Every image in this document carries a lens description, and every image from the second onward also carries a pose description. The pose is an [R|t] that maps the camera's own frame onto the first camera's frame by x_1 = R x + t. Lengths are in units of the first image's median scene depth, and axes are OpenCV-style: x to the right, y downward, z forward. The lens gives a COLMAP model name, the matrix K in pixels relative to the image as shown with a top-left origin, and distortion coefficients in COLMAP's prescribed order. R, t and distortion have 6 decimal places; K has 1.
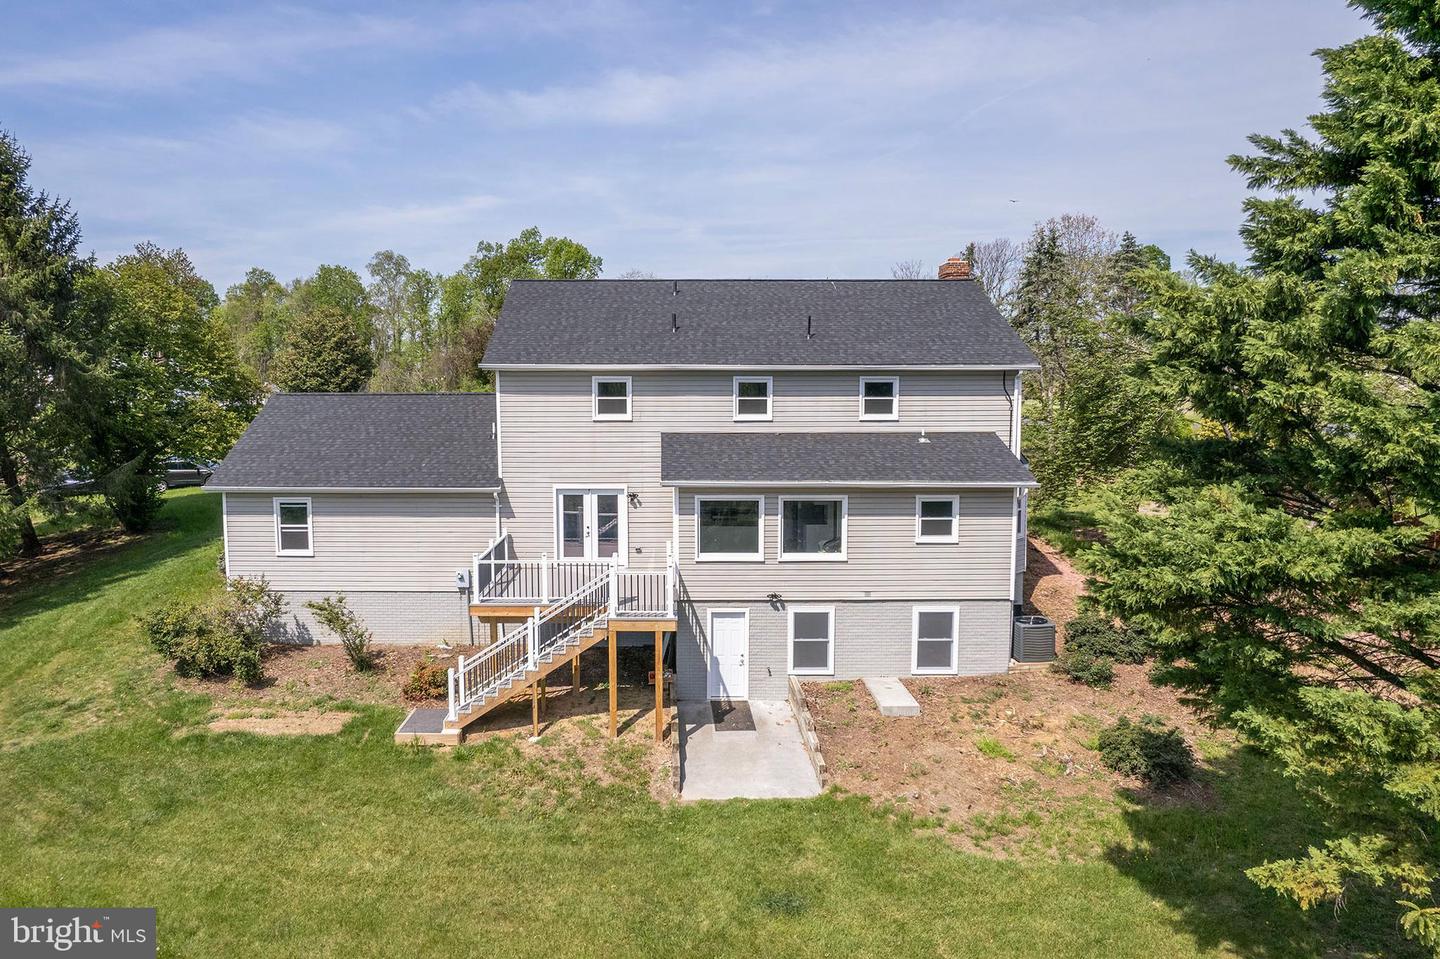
lens RADIAL K [[919.1, 0, 654.8], [0, 919.1, 450.5], [0, 0, 1]] dist [-0.070895, 0.001665]
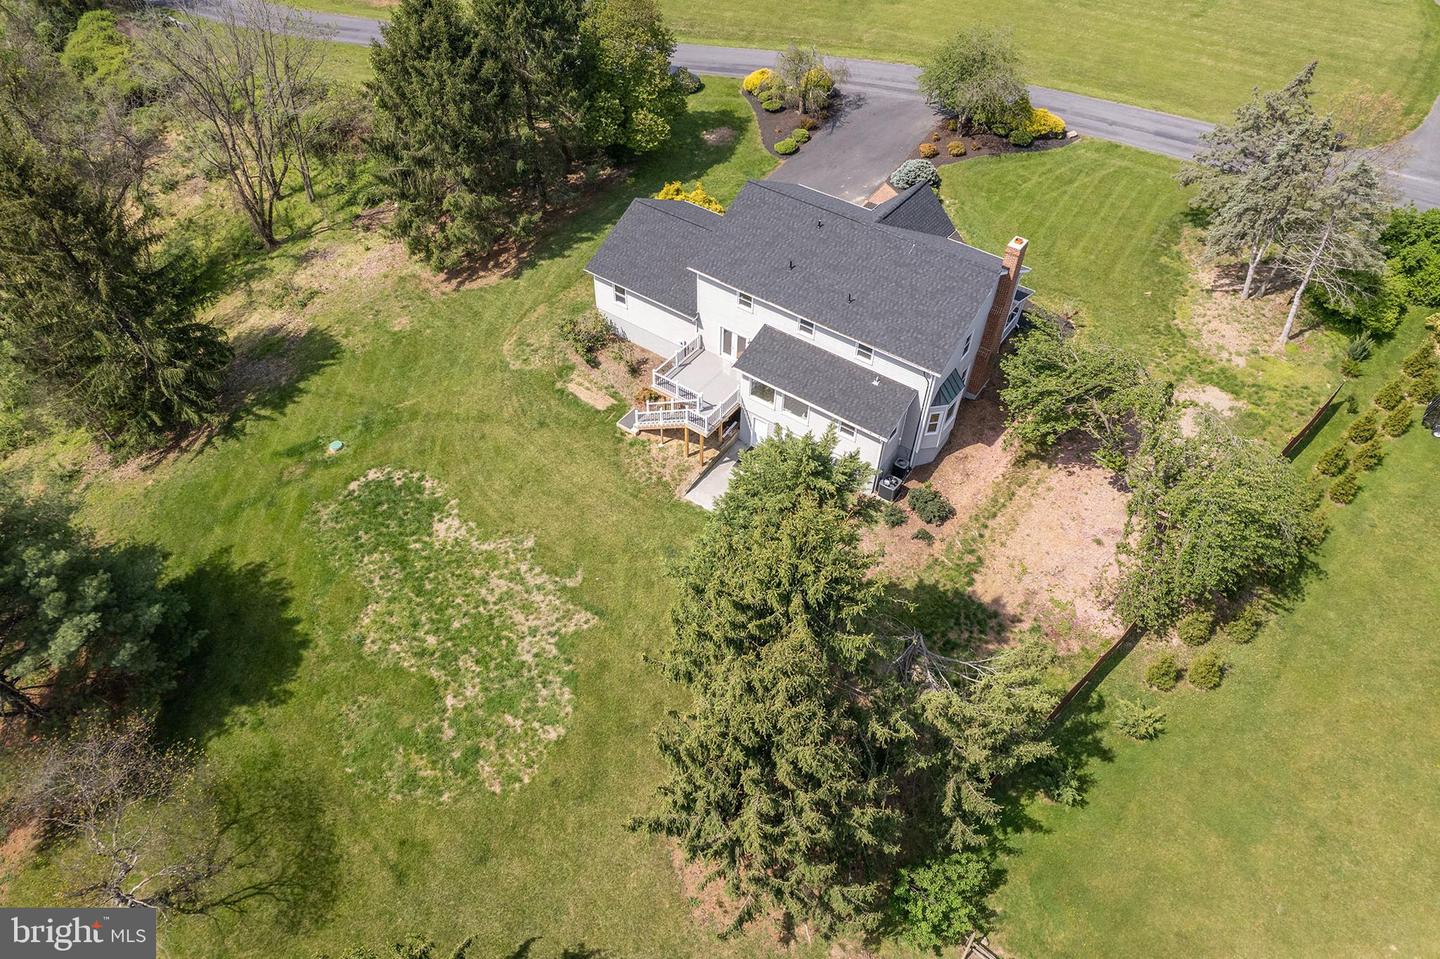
lens RADIAL K [[920.8, 0, 690.6], [0, 920.8, 456.4], [0, 0, 1]] dist [-0.035606, 0.006926]
pose [[0.809830, 0.425783, -0.403589, 0.869471], [-0.054215, 0.739310, 0.671180, -1.228175], [0.584154, -0.521661, 0.621799, -0.511953]]
